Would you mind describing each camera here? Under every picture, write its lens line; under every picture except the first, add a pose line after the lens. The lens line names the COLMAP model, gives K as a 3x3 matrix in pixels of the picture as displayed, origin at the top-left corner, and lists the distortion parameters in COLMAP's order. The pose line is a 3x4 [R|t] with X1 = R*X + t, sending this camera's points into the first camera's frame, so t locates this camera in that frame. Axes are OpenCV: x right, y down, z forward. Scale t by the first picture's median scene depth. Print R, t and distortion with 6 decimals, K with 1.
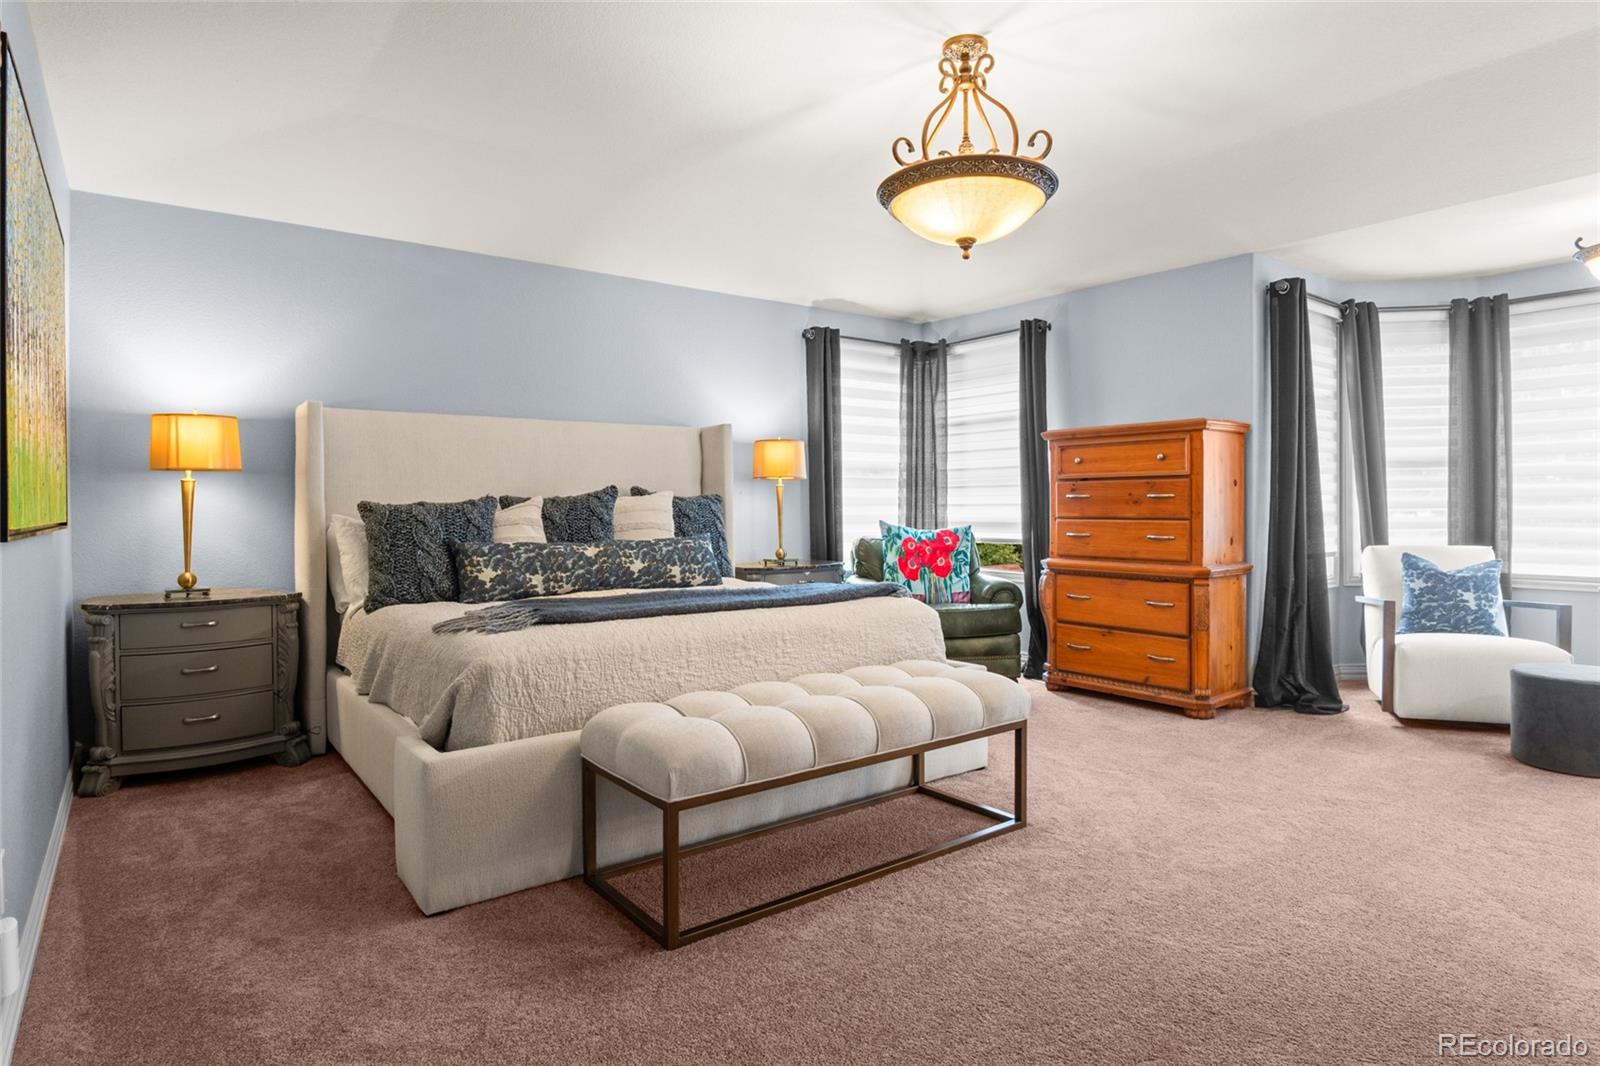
lens RADIAL K [[884.6, 0, 801.5], [0, 884.6, 534.5], [0, 0, 1]] dist [-0.034812, 0.008016]
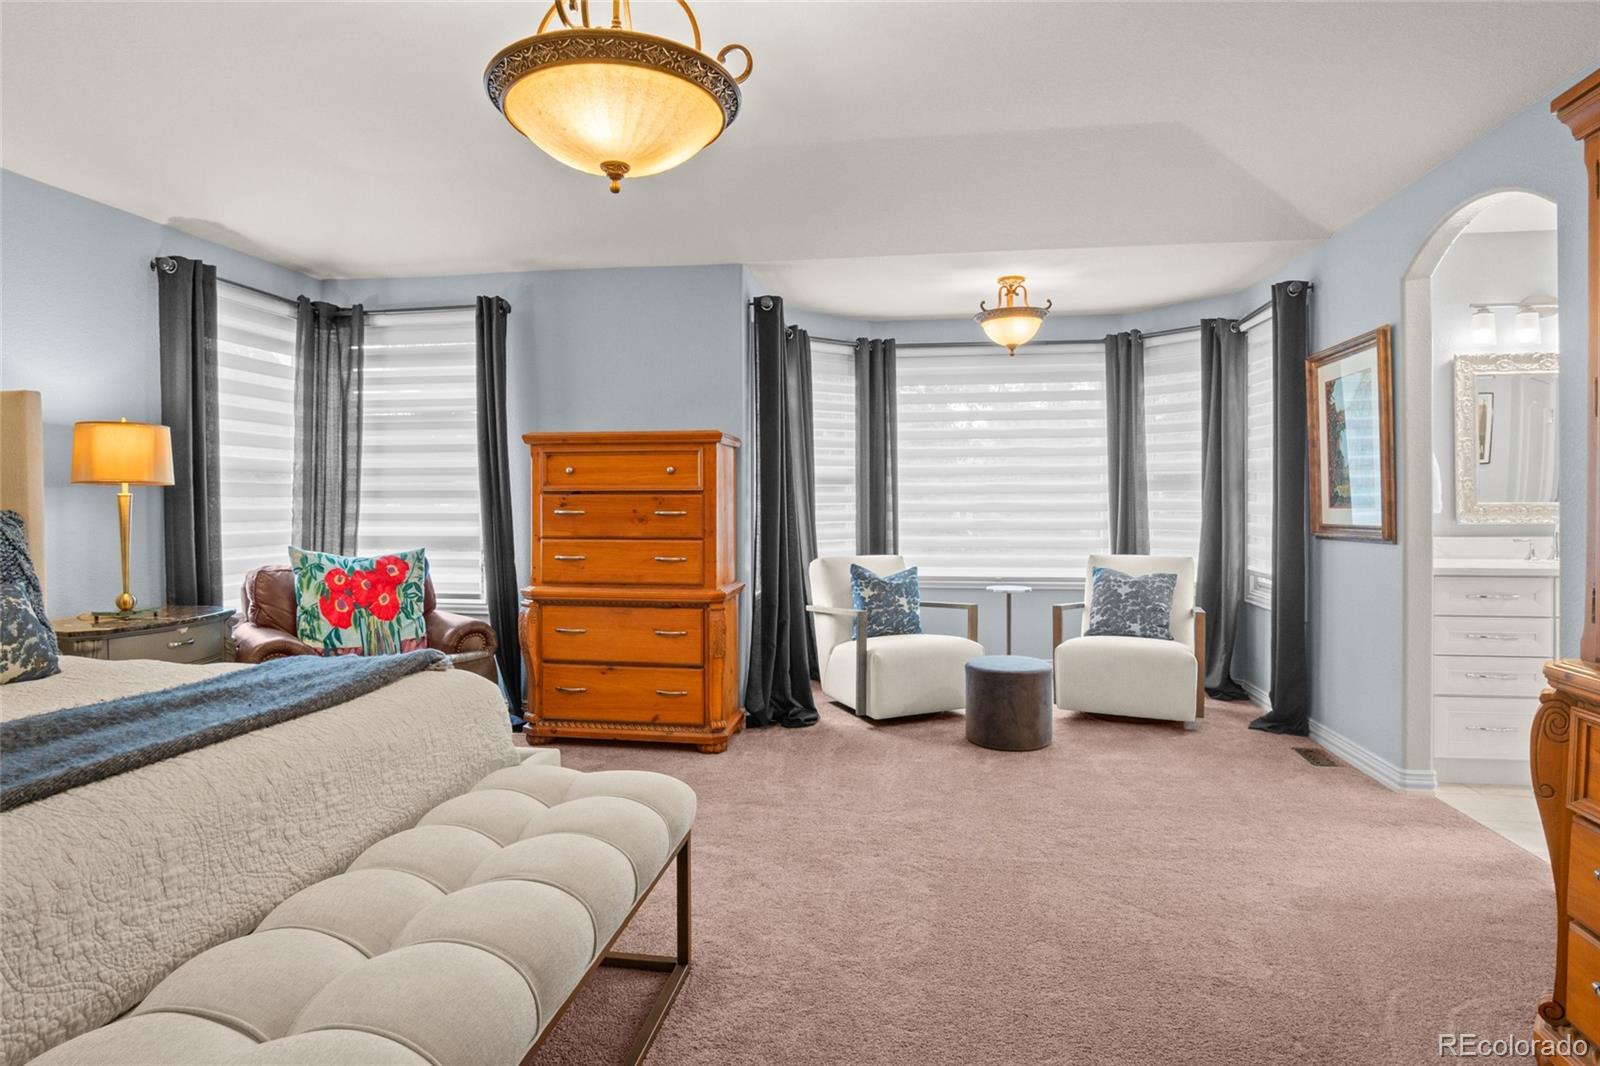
lens RADIAL K [[884.6, 0, 796.2], [0, 884.6, 517.2], [0, 0, 1]] dist [-0.034812, 0.008016]
pose [[0.721307, -0.005837, 0.692591, -0.124455], [0.018926, 0.999757, -0.011286, -0.026539], [-0.692357, 0.021249, 0.721242, 0.250174]]
